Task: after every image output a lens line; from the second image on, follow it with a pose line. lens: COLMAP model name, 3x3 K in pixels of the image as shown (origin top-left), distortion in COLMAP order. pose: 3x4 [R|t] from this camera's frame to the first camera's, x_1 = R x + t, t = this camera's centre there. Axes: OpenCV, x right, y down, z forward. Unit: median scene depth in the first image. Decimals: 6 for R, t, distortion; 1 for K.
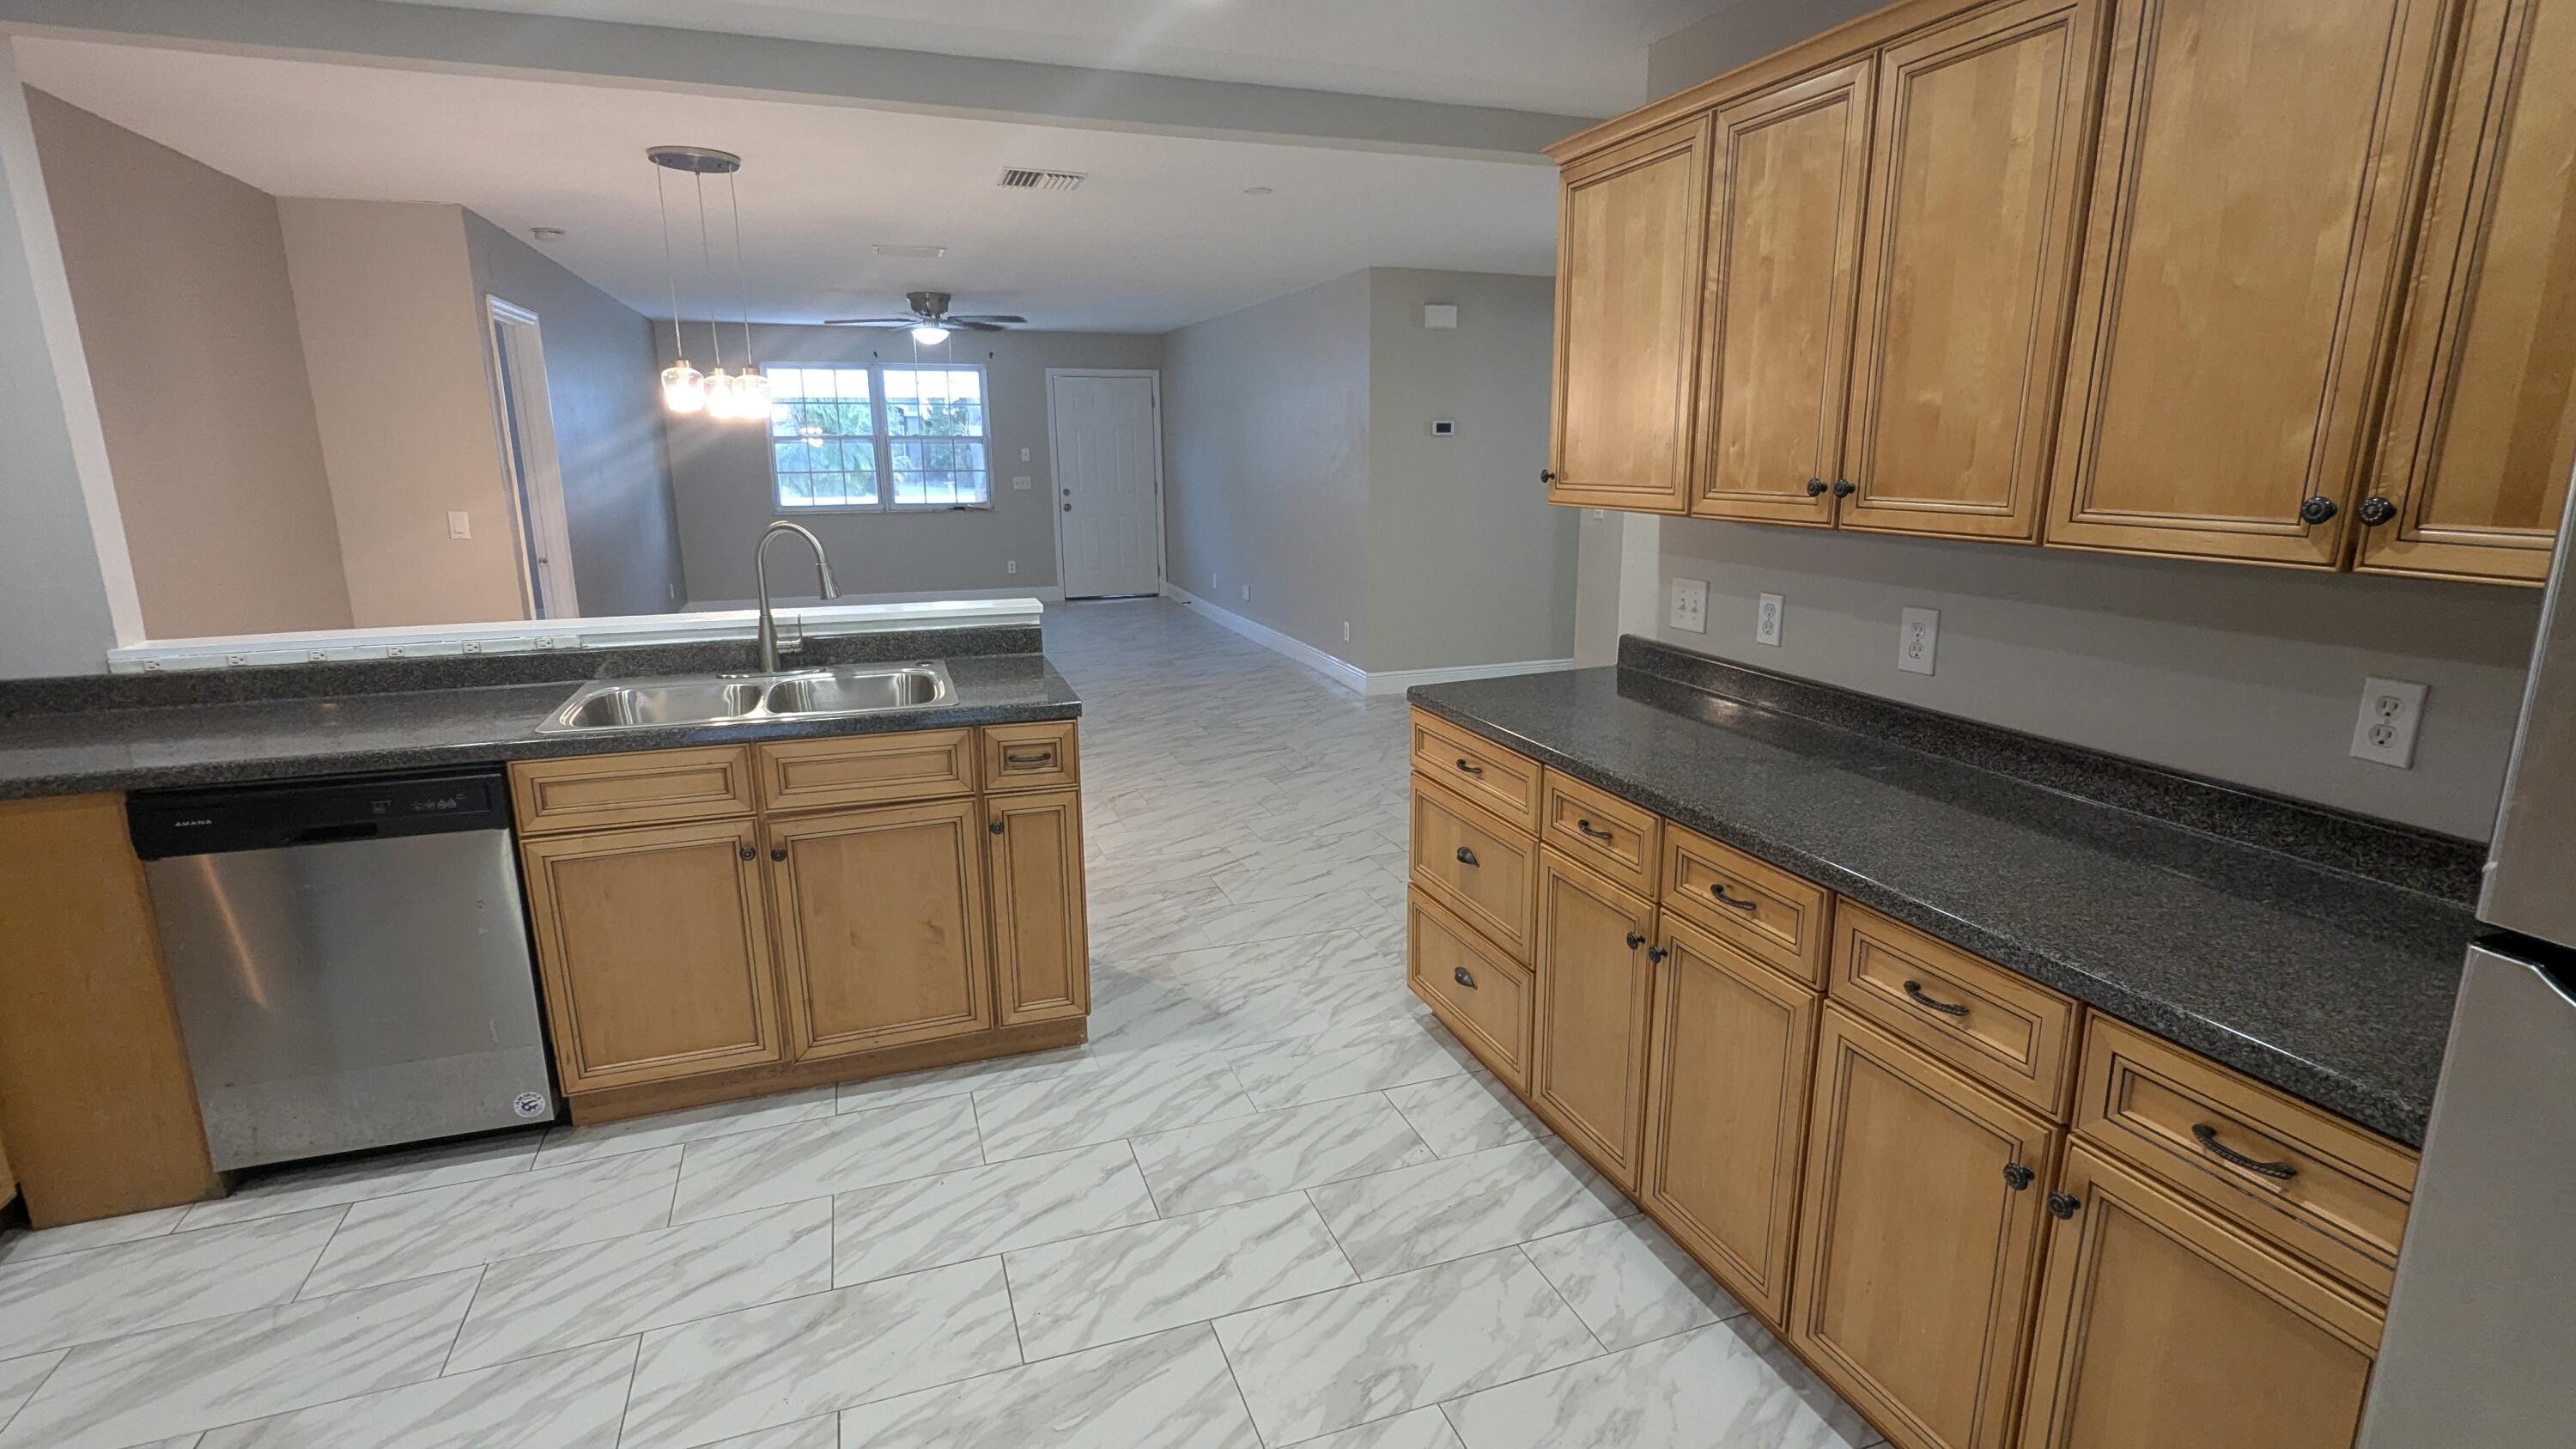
lens RADIAL K [[1215.9, 0, 1286.1], [0, 1215.9, 726.9], [0, 0, 1]] dist [-0.002747, 0.002497]
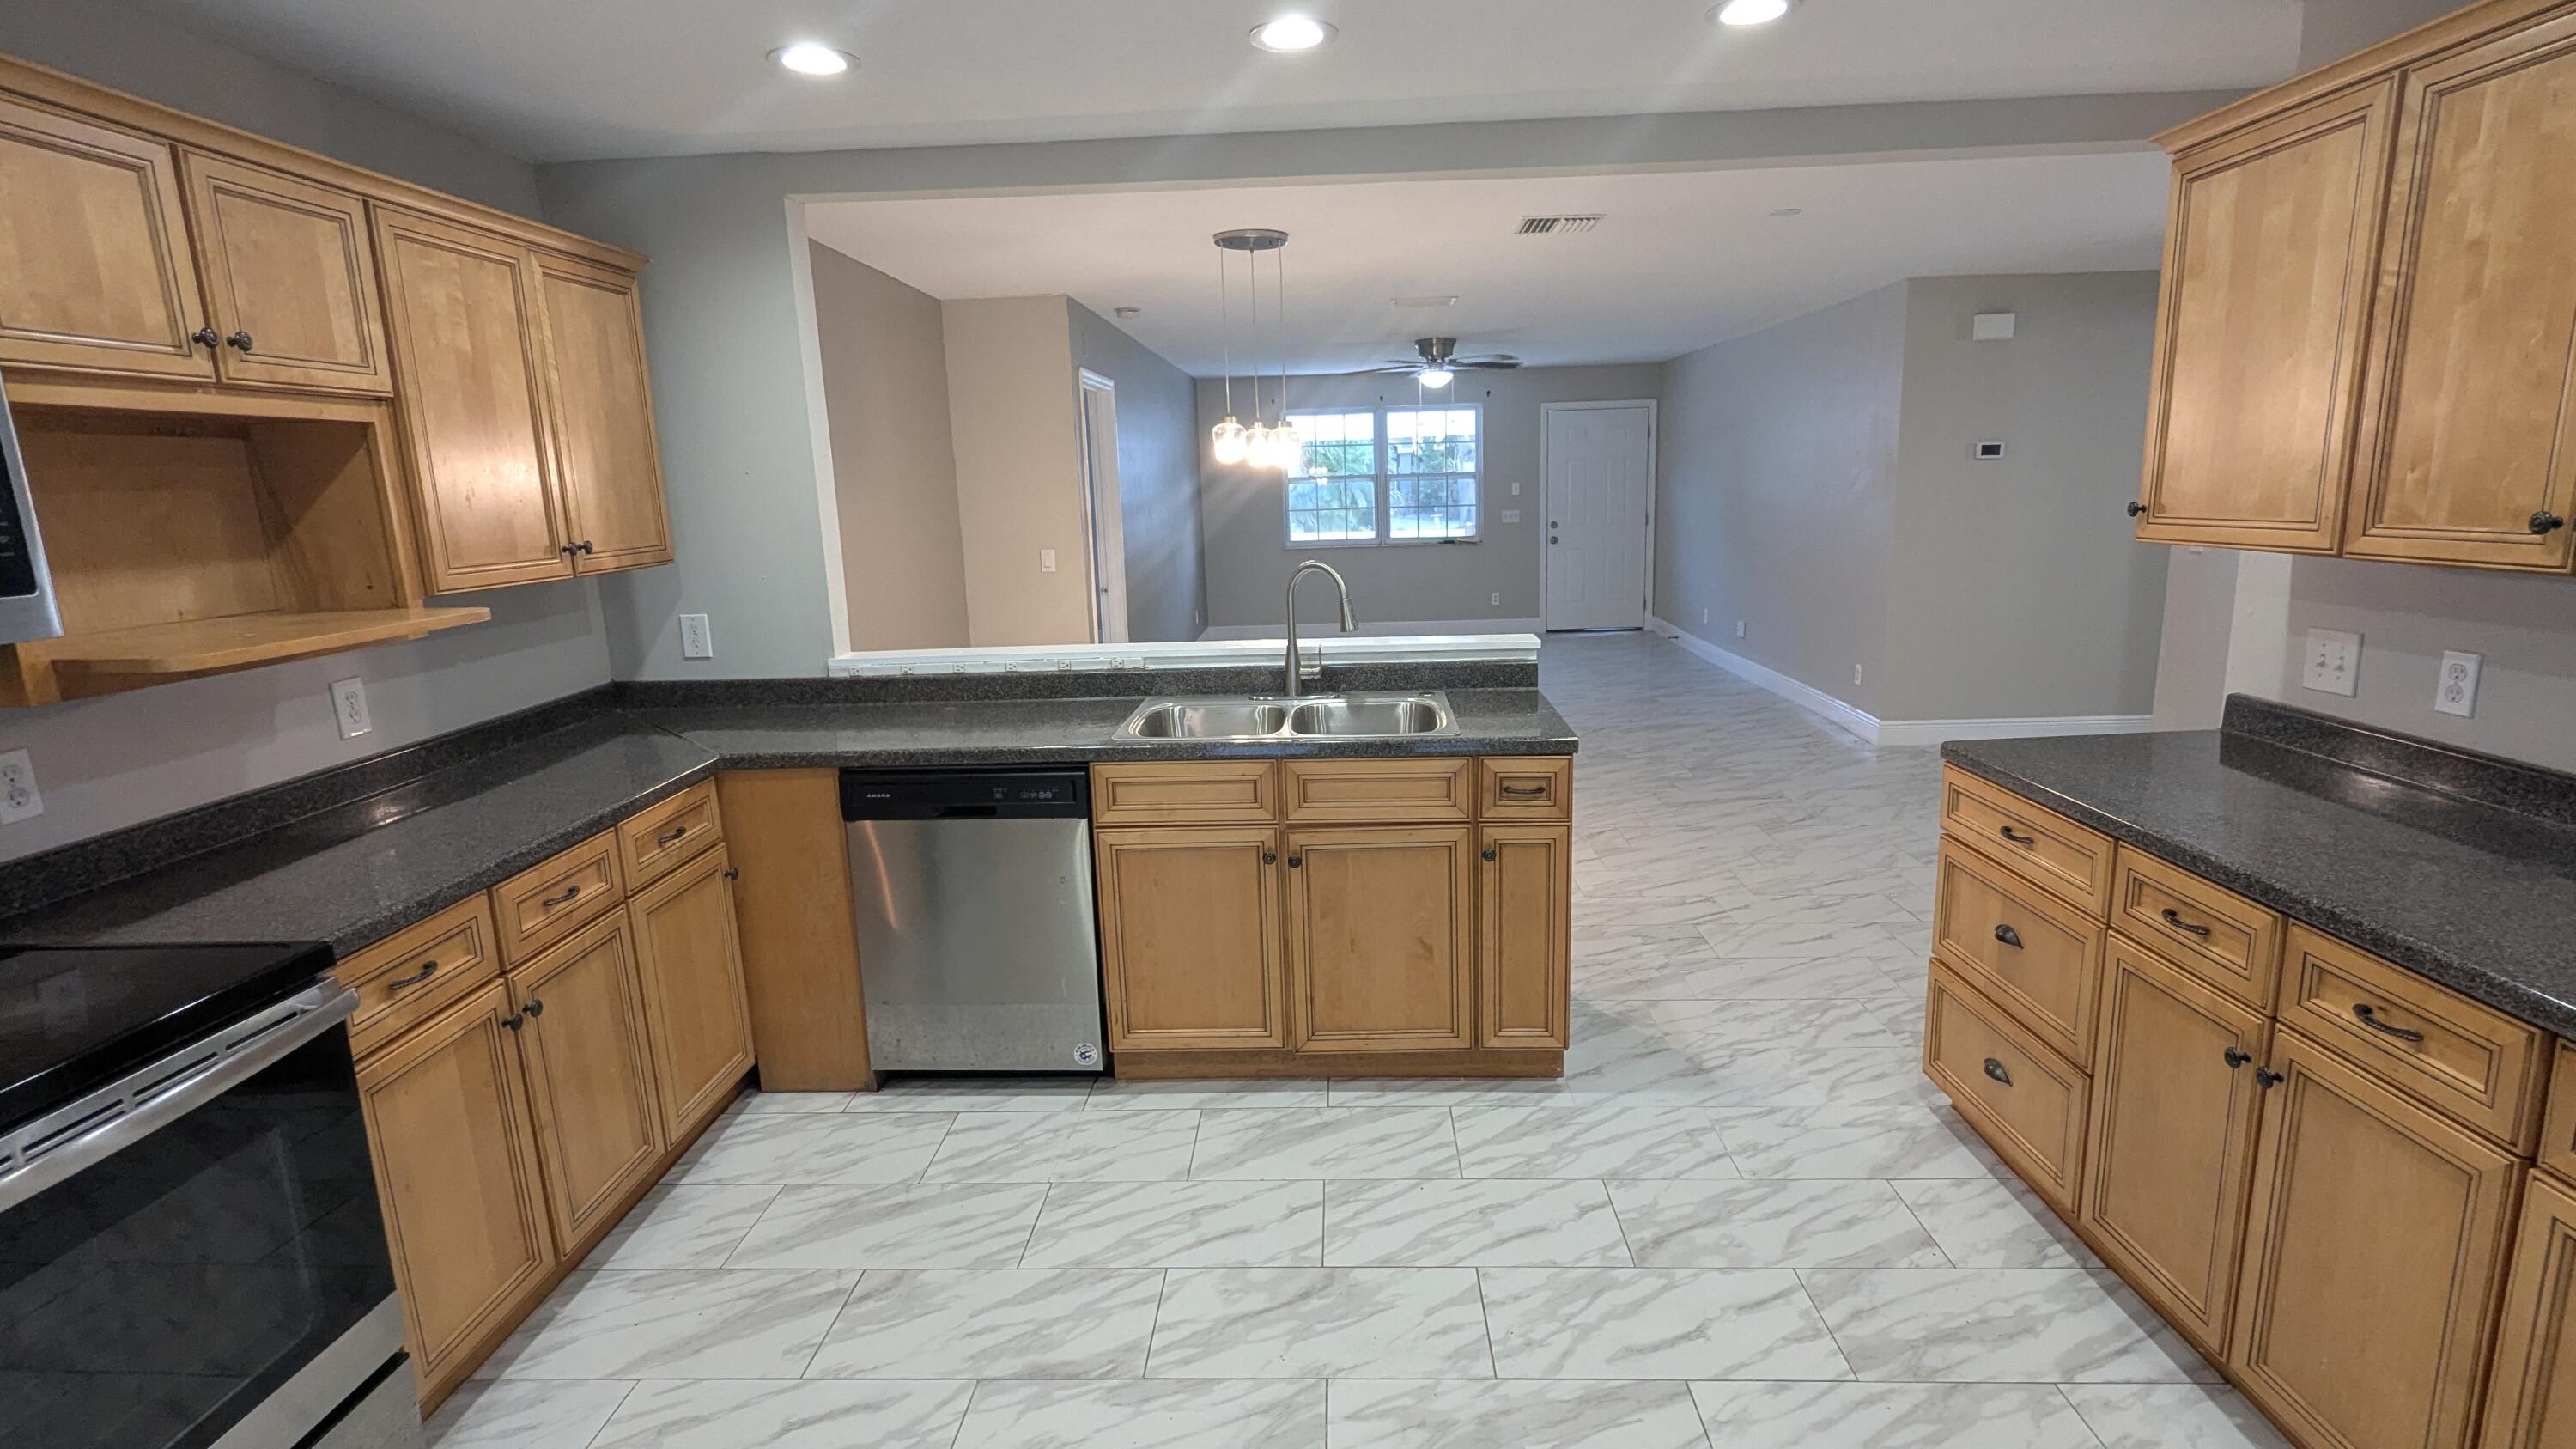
lens RADIAL K [[1215.9, 0, 1286.1], [0, 1215.9, 726.9], [0, 0, 1]] dist [-0.002747, 0.002497]
pose [[0.926647, 0.051159, -0.372435, -0.018991], [-0.060397, 0.998088, -0.013170, -0.002482], [0.371049, 0.034698, 0.927965, -0.032230]]
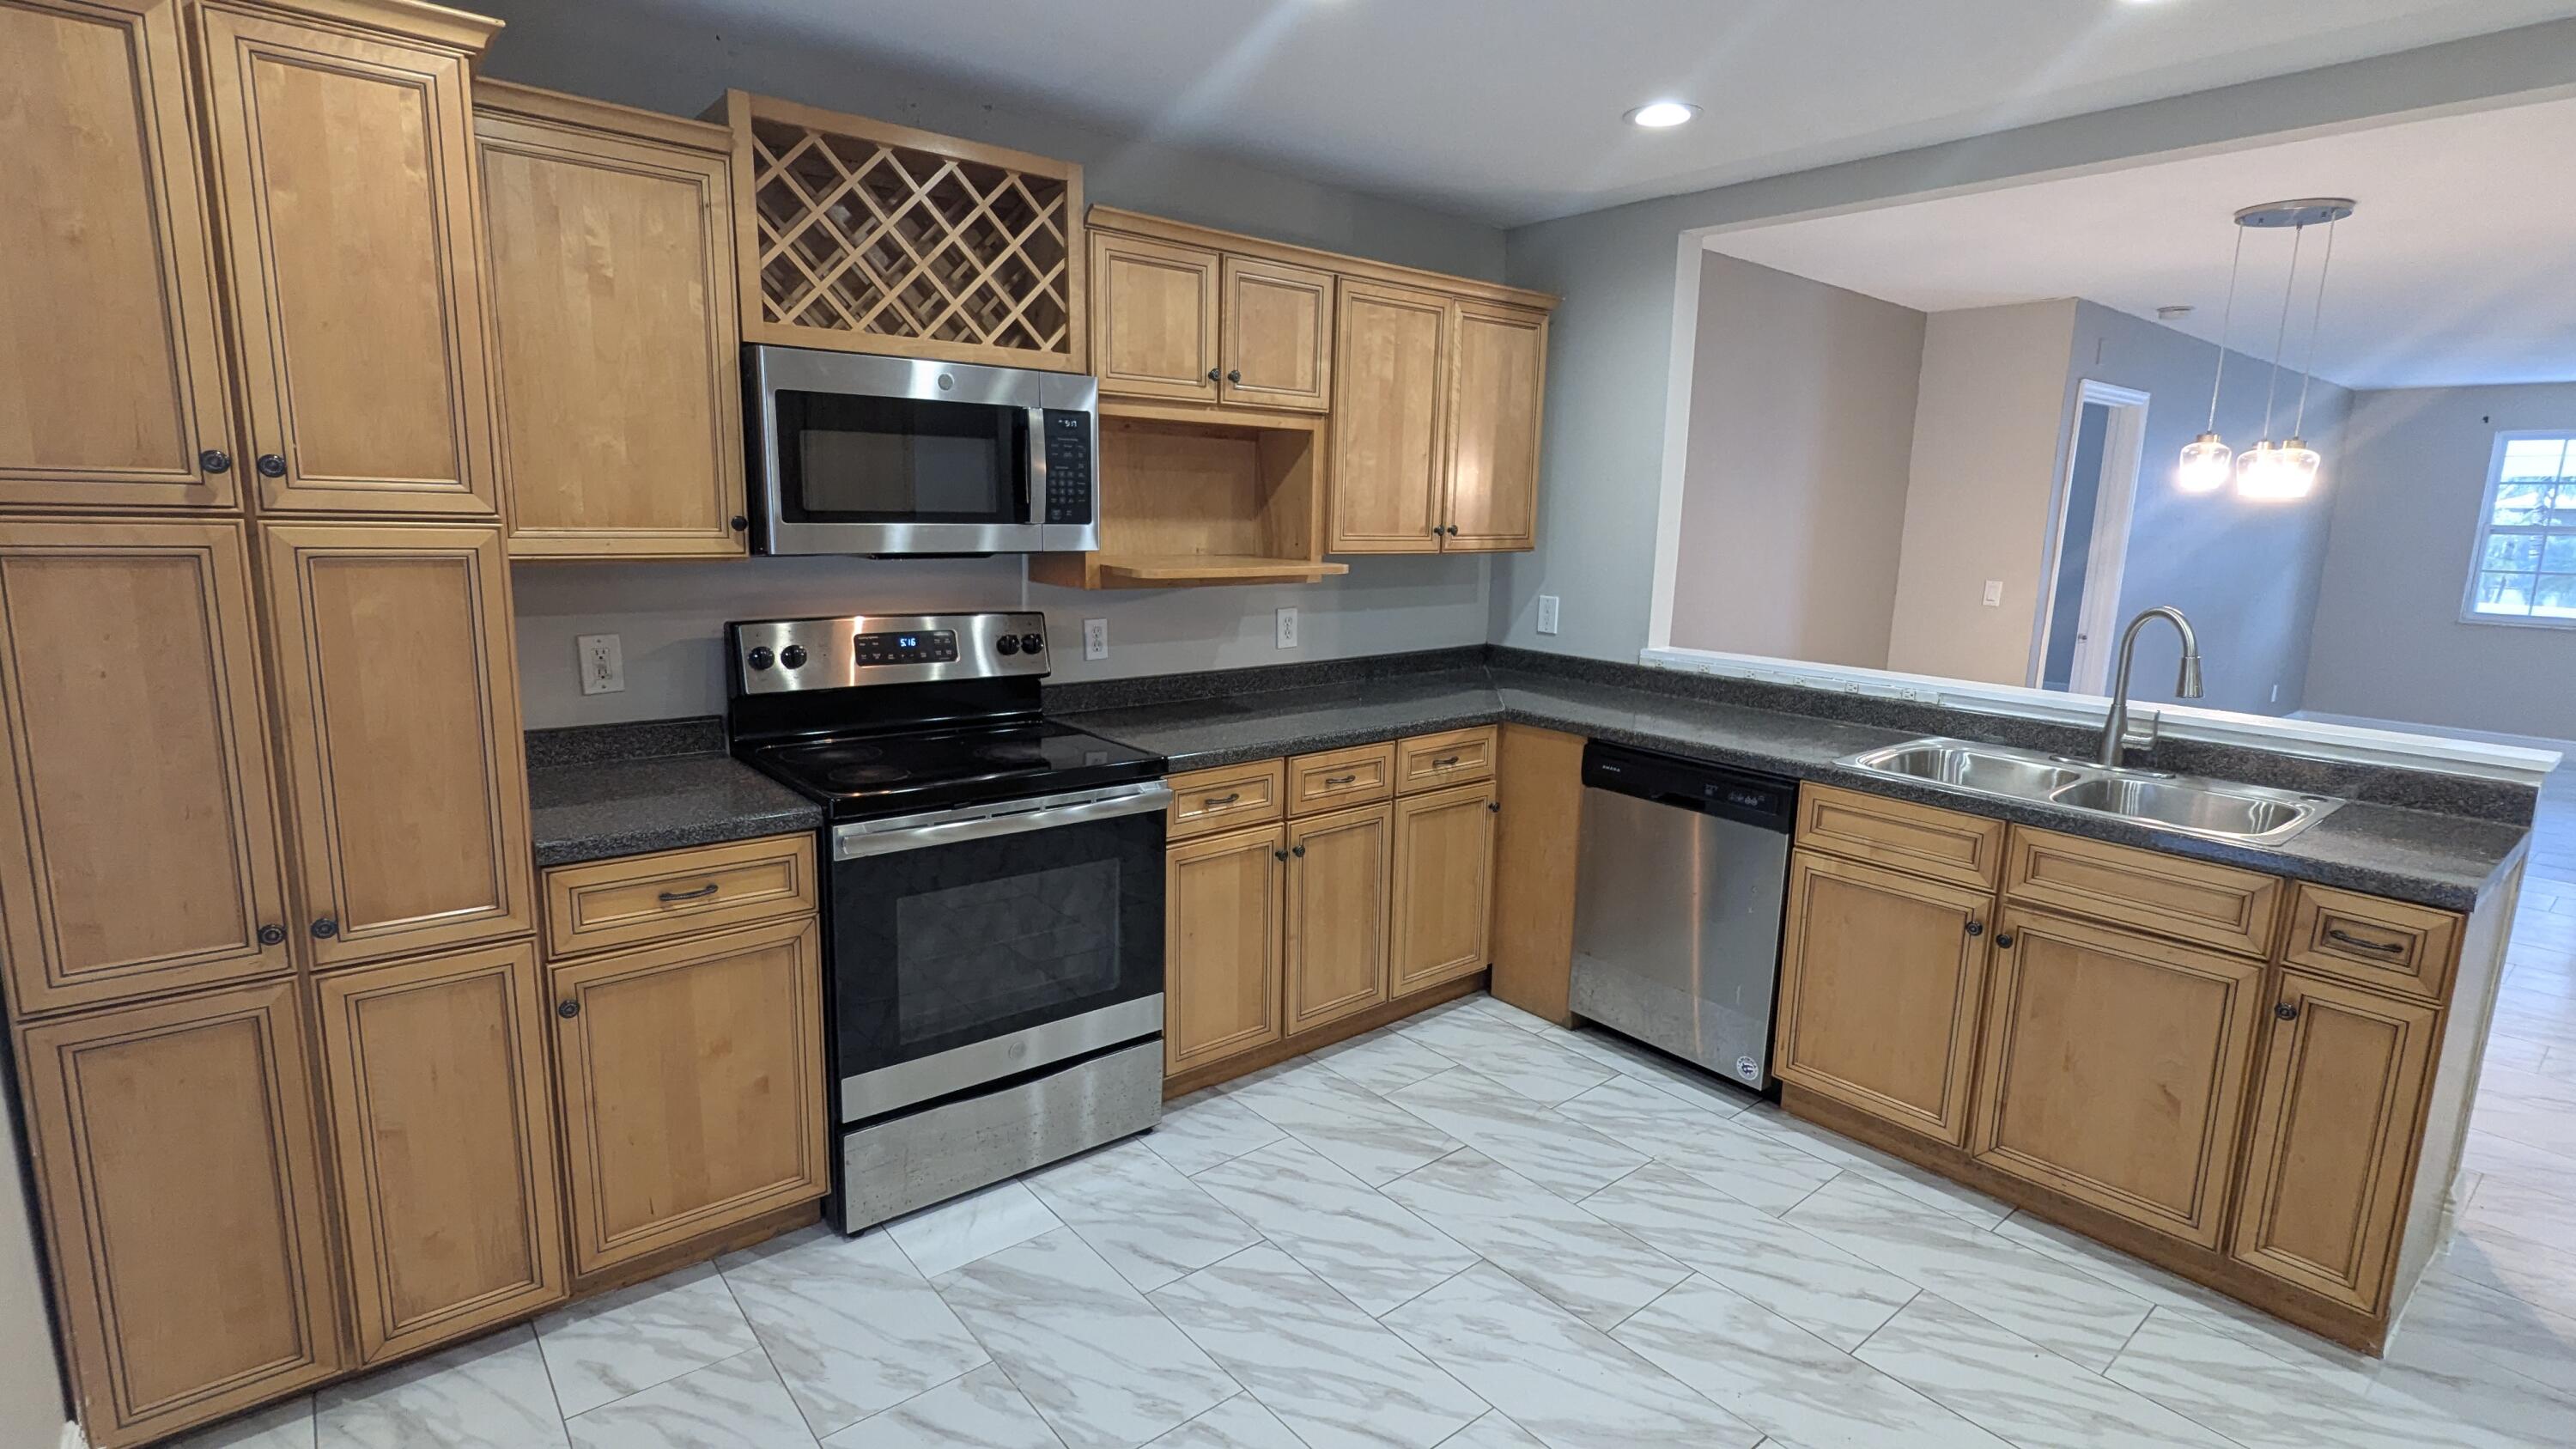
lens RADIAL K [[1215.9, 0, 1286.1], [0, 1215.9, 726.9], [0, 0, 1]] dist [-0.002747, 0.002497]
pose [[0.340319, 0.183477, -0.922236, 0.241787], [-0.242307, 0.964767, 0.102524, -0.019054], [0.908554, 0.188574, 0.372786, 0.092393]]
